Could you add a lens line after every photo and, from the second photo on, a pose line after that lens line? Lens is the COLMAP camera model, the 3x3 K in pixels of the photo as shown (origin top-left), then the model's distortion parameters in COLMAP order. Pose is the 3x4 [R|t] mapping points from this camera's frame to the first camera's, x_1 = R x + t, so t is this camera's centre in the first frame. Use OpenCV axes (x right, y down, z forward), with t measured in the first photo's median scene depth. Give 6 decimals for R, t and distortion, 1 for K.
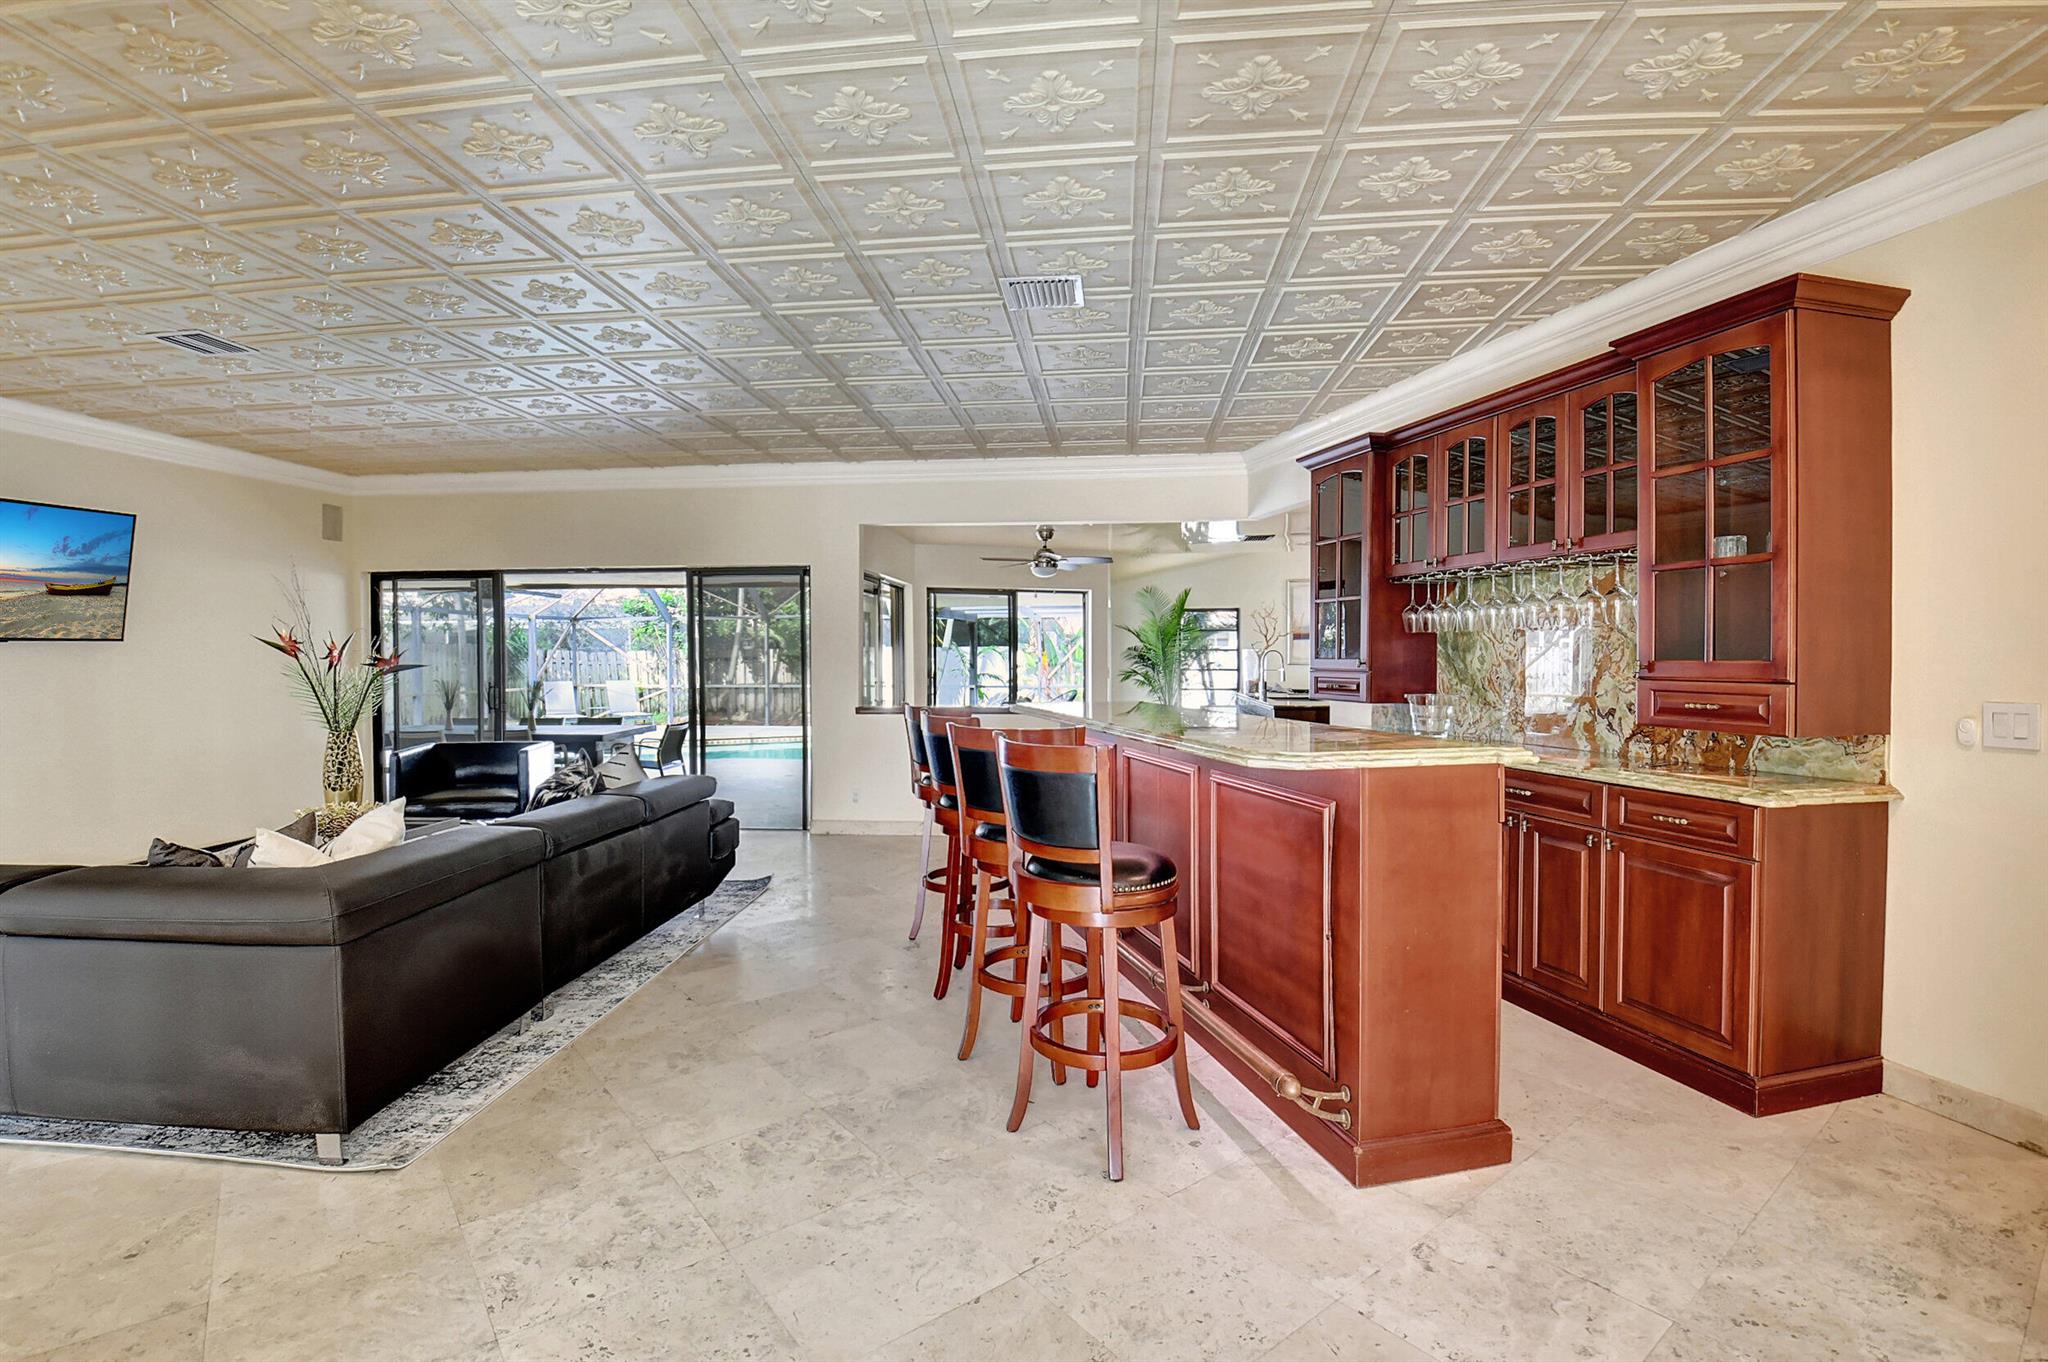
lens RADIAL K [[910.8, 0, 1007.9], [0, 910.8, 684.2], [0, 0, 1]] dist [-0.013448, 0.005092]
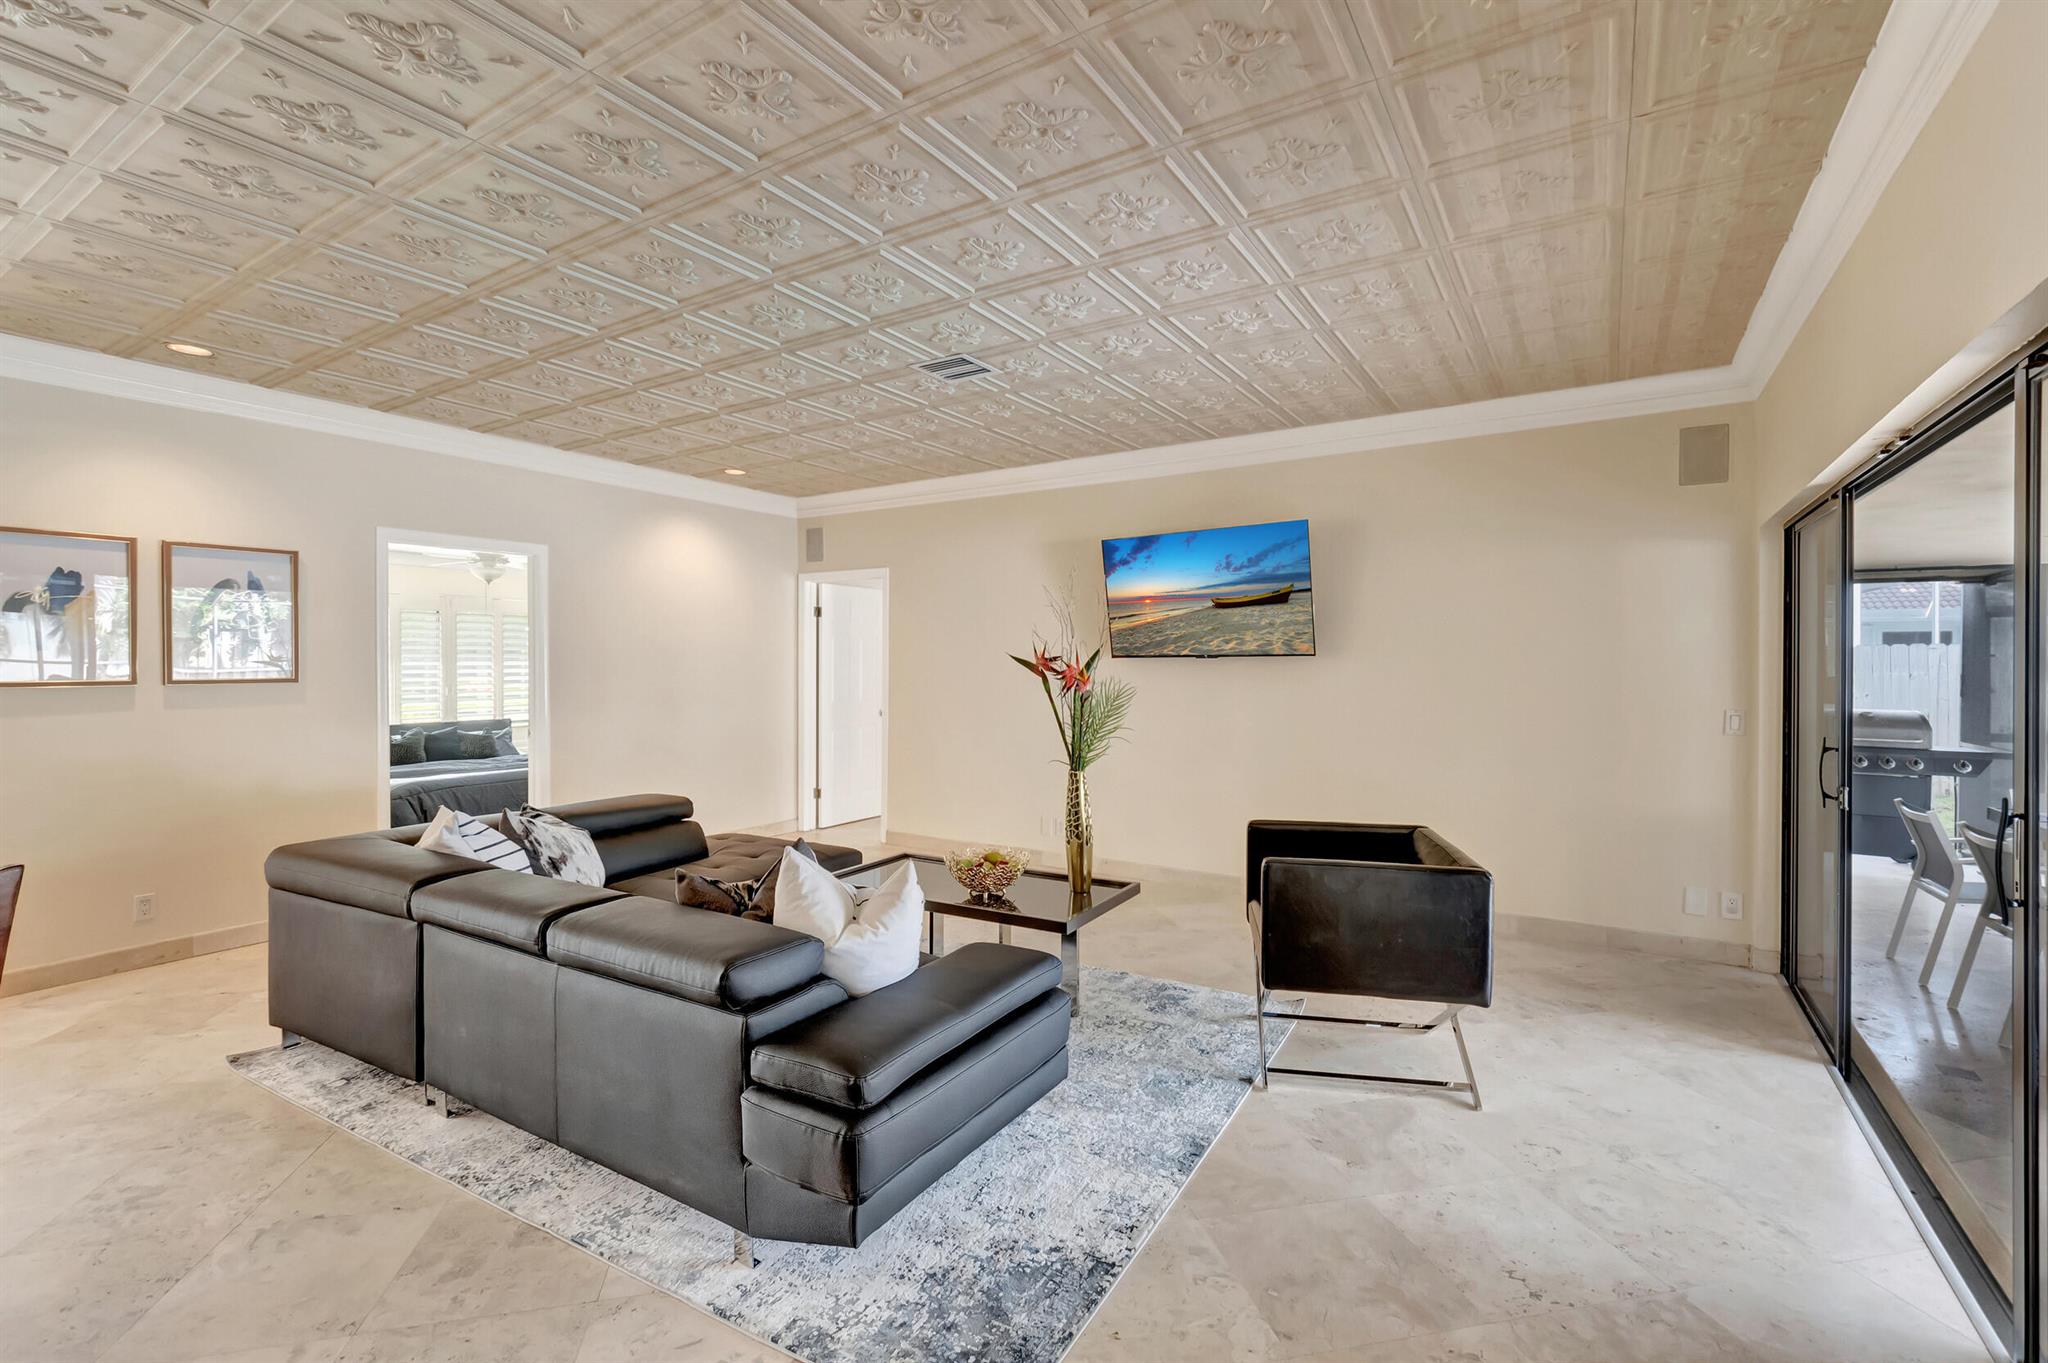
lens RADIAL K [[875.7, 0, 1040.4], [0, 875.7, 649.9], [0, 0, 1]] dist [-0.023109, -0.000731]
pose [[-0.393923, -0.004745, -0.919131, 0.003199], [-0.022510, 0.999737, 0.004487, -0.053916], [0.918868, 0.022457, -0.393926, 1.332982]]
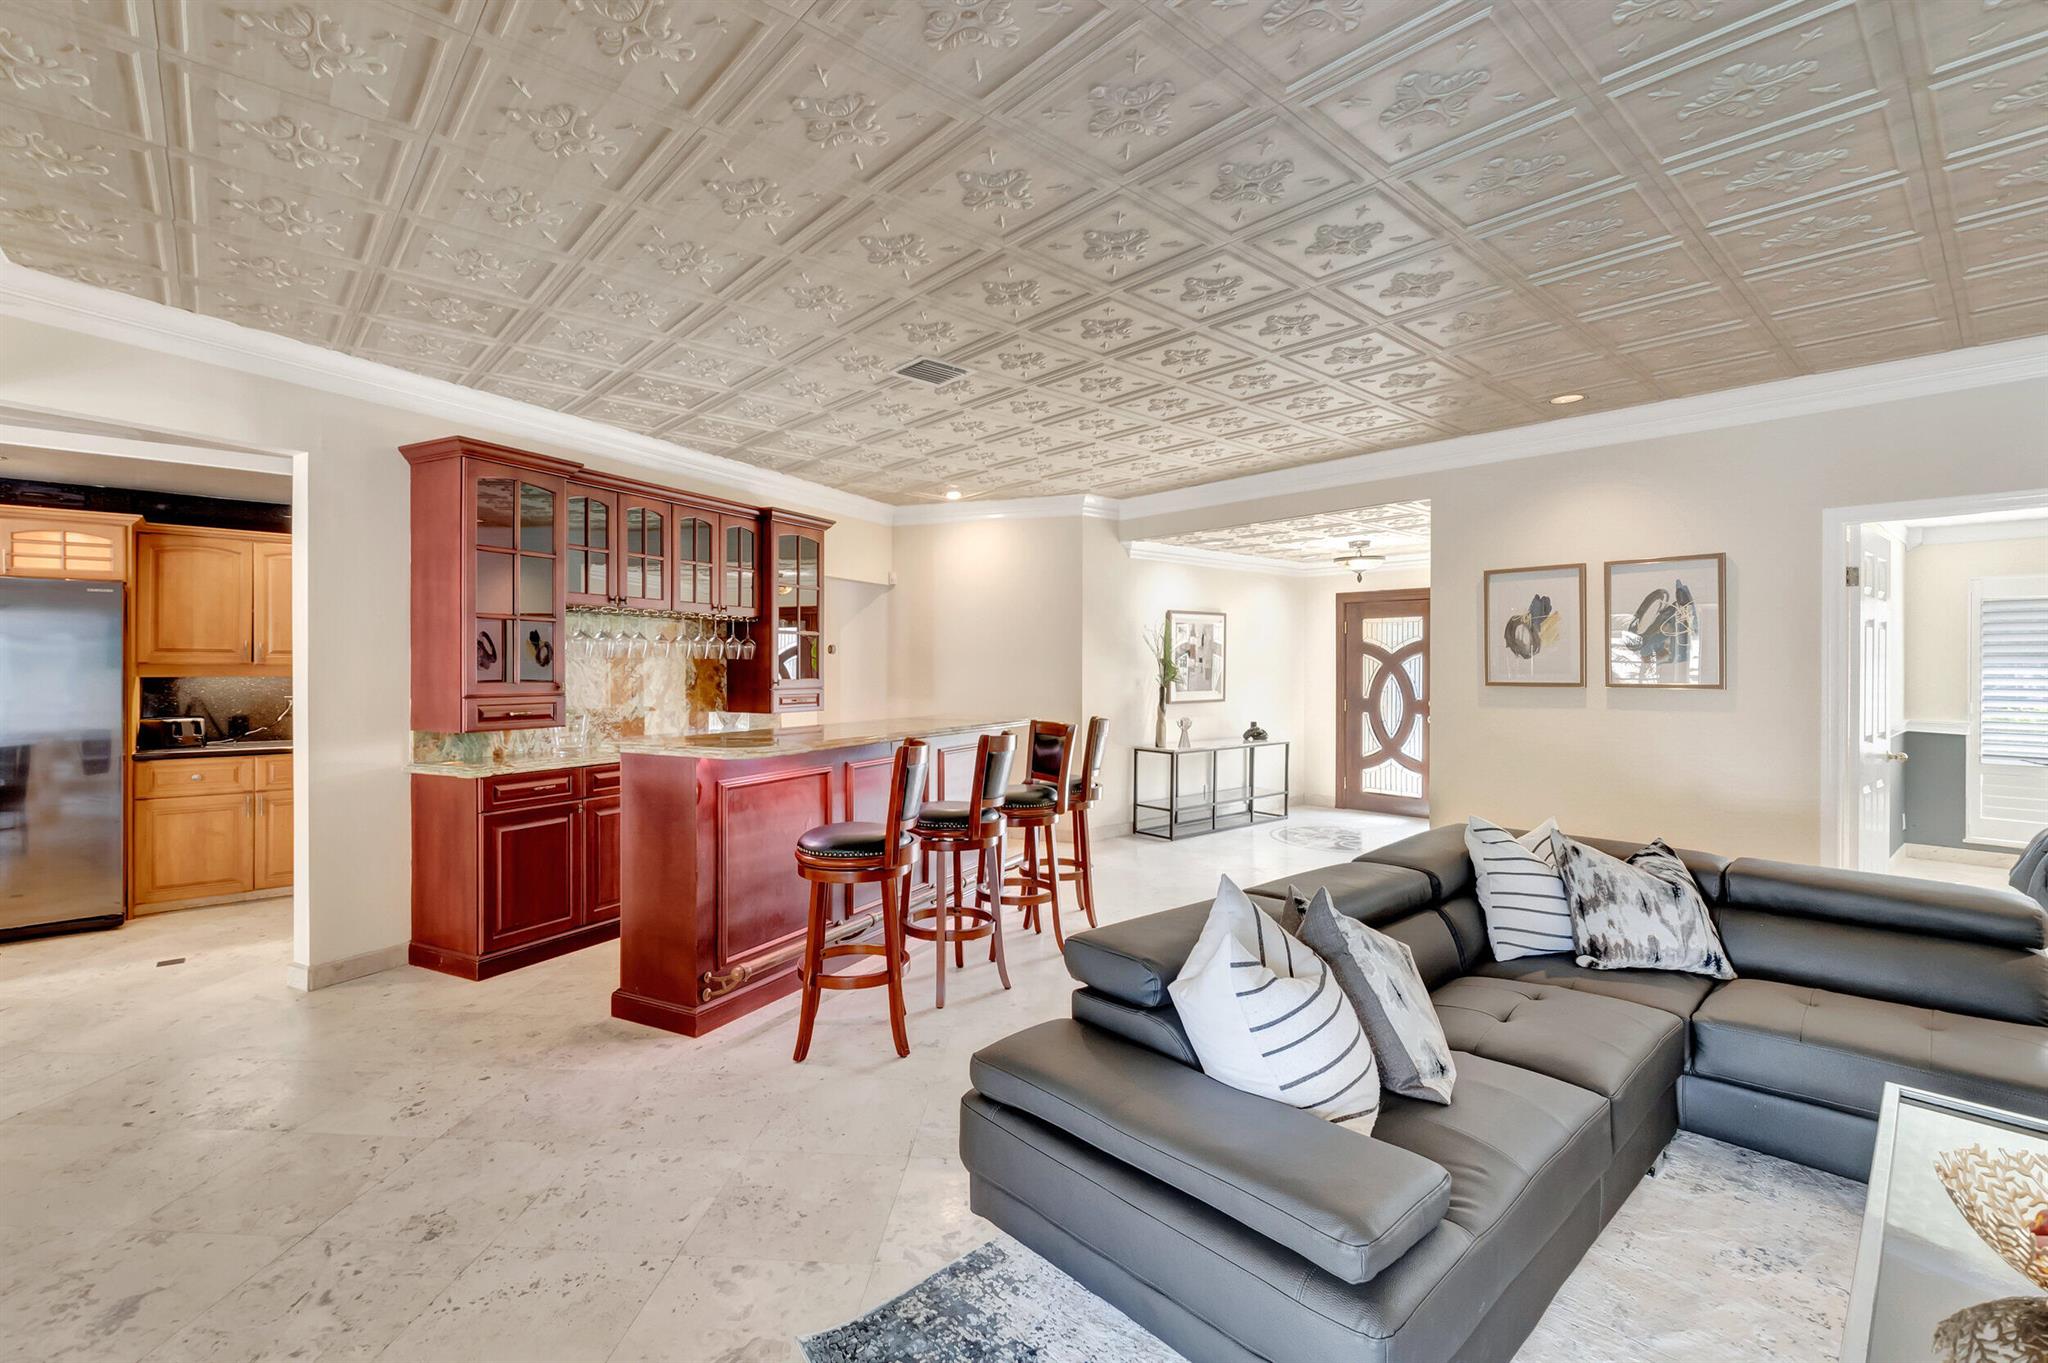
lens RADIAL K [[910.8, 0, 1018.9], [0, 910.8, 669.6], [0, 0, 1]] dist [-0.013448, 0.005092]
pose [[-0.745591, -0.000216, 0.666404, -0.652847], [0.022093, 0.999442, 0.025043, -0.057079], [-0.666037, 0.033395, -0.745170, 1.424944]]
